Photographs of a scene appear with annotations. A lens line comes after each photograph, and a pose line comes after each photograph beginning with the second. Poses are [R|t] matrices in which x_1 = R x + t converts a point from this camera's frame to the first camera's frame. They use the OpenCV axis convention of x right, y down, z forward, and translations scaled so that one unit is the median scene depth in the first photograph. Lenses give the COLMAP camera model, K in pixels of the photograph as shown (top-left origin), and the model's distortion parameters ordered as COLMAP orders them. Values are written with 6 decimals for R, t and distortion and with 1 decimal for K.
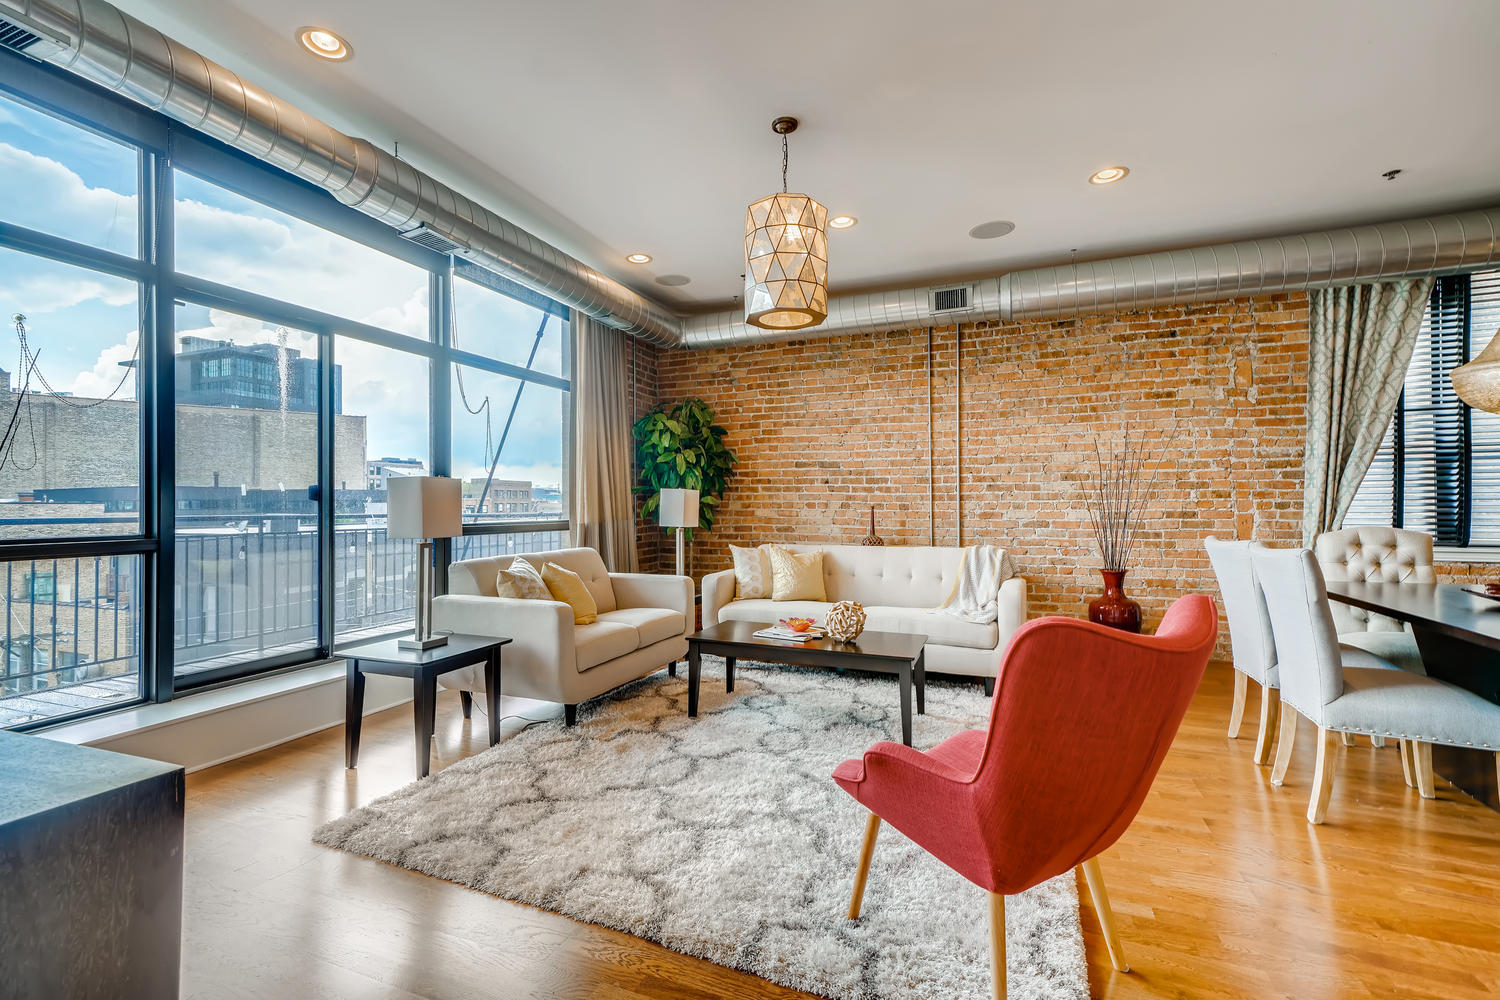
lens RADIAL K [[650.9, 0, 742.2], [0, 650.9, 495.7], [0, 0, 1]] dist [0.007391, 0.001118]
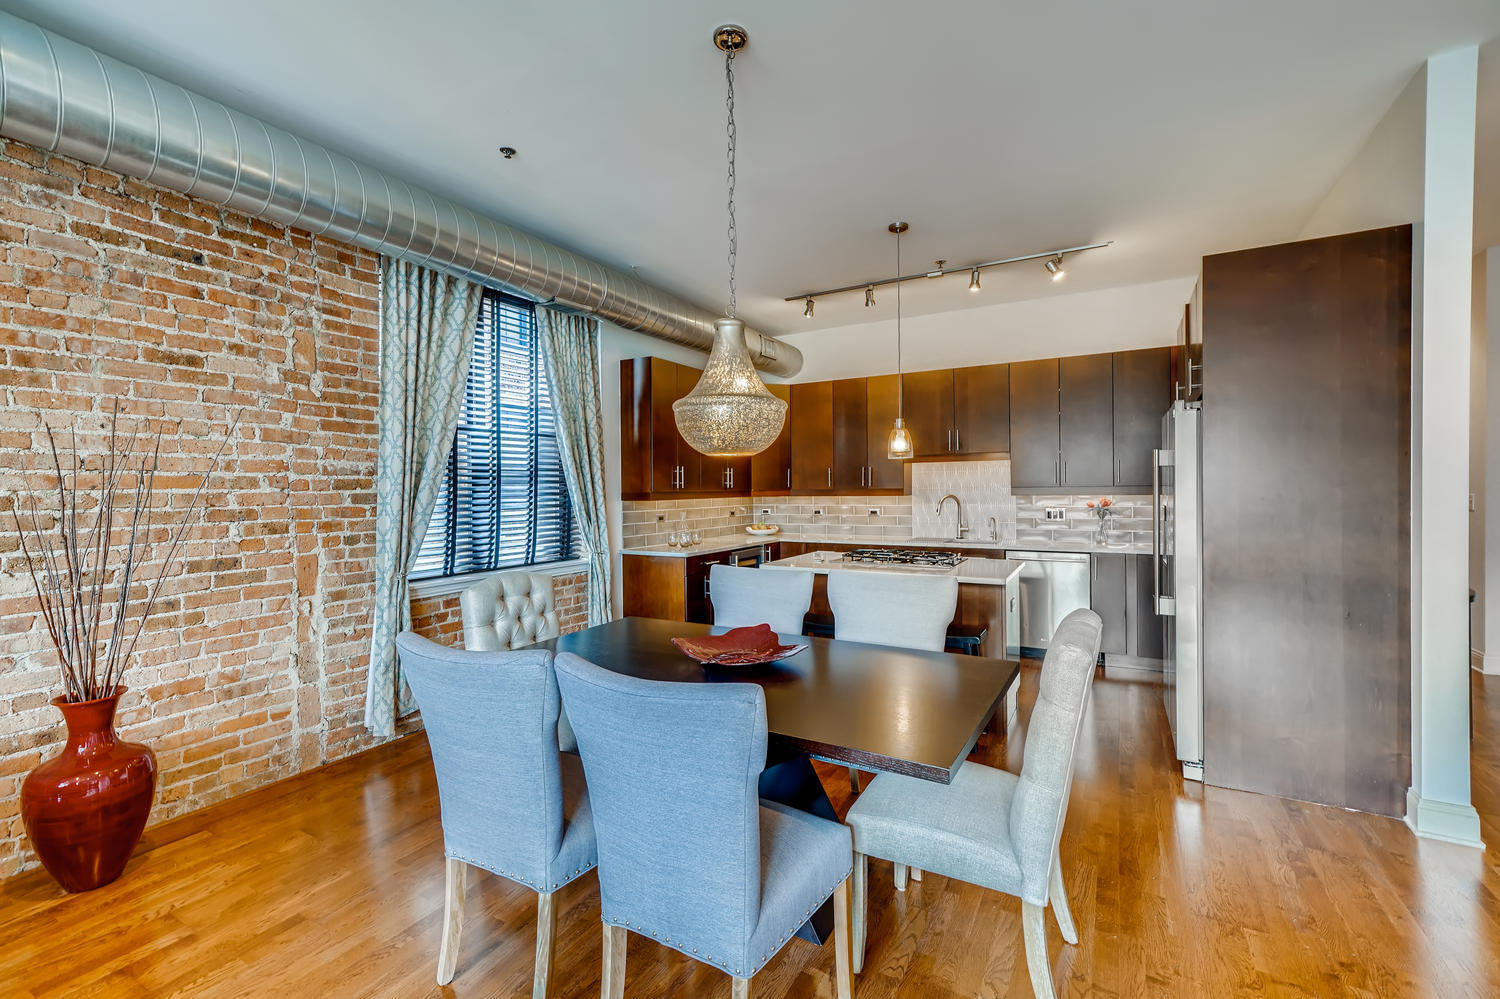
lens RADIAL K [[650.9, 0, 737.0], [0, 650.9, 490.7], [0, 0, 1]] dist [0.007391, 0.001118]
pose [[0.143352, -0.001180, 0.989671, 0.147612], [0.001961, 0.999998, 0.000909, -0.039149], [-0.989670, 0.001811, 0.143354, 0.442178]]
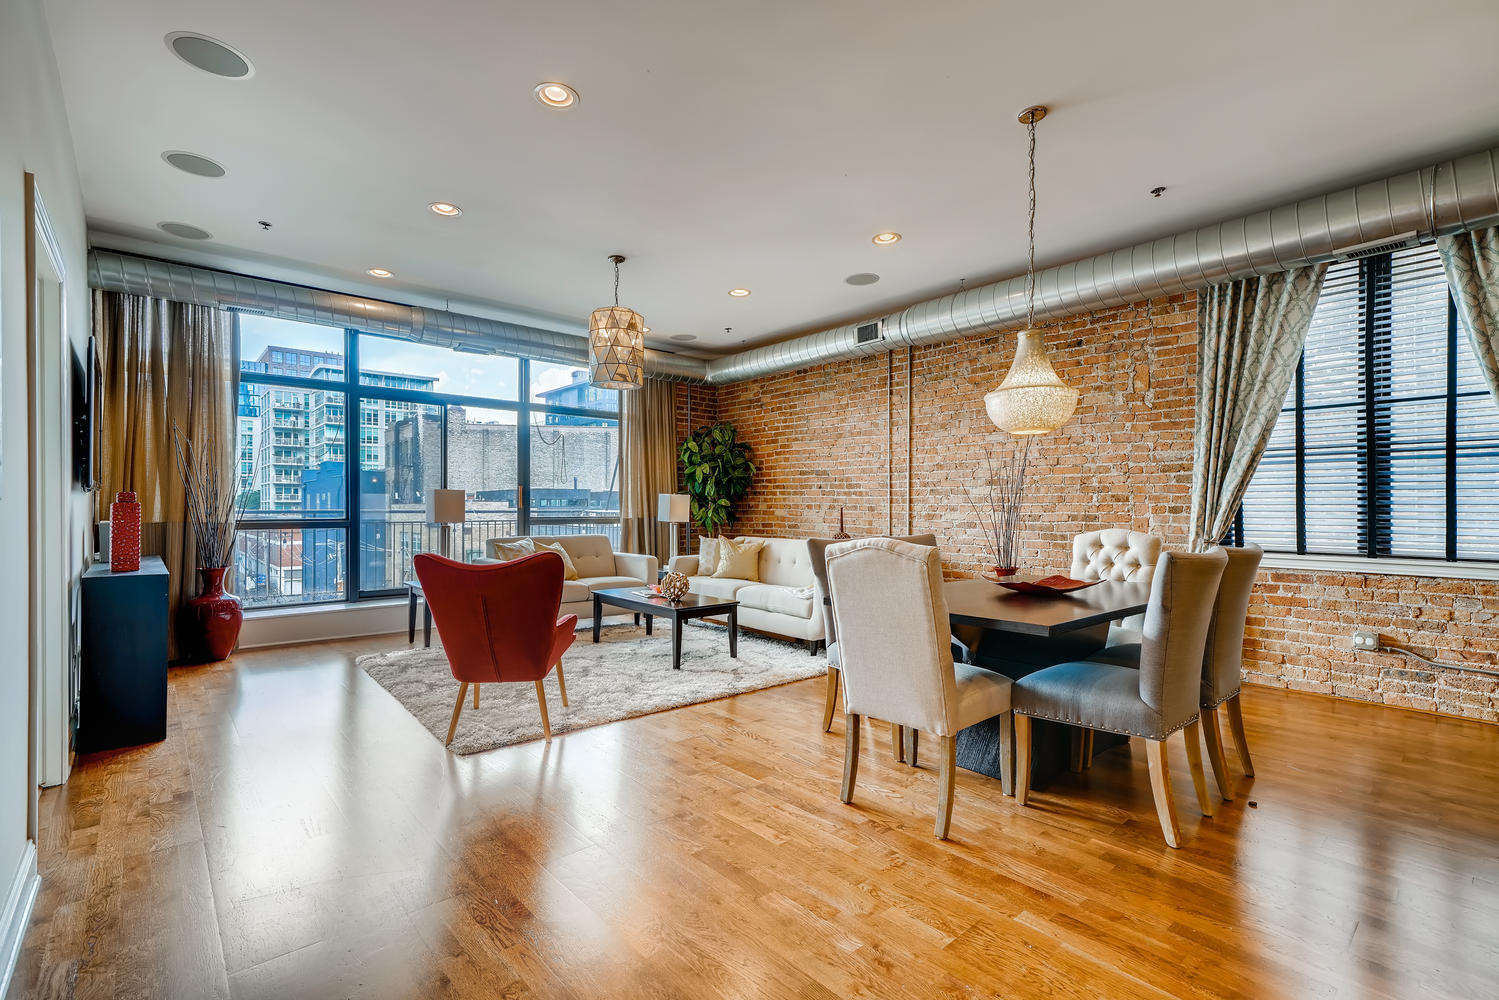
lens RADIAL K [[650.5, 0, 746.0], [0, 650.5, 507.8], [0, 0, 1]] dist [0.007391, 0.001118]
pose [[0.901995, 0.007307, -0.431686, 0.639268], [0.000393, 0.999842, 0.017745, -0.005555], [0.431747, -0.016176, 0.901850, -0.165511]]
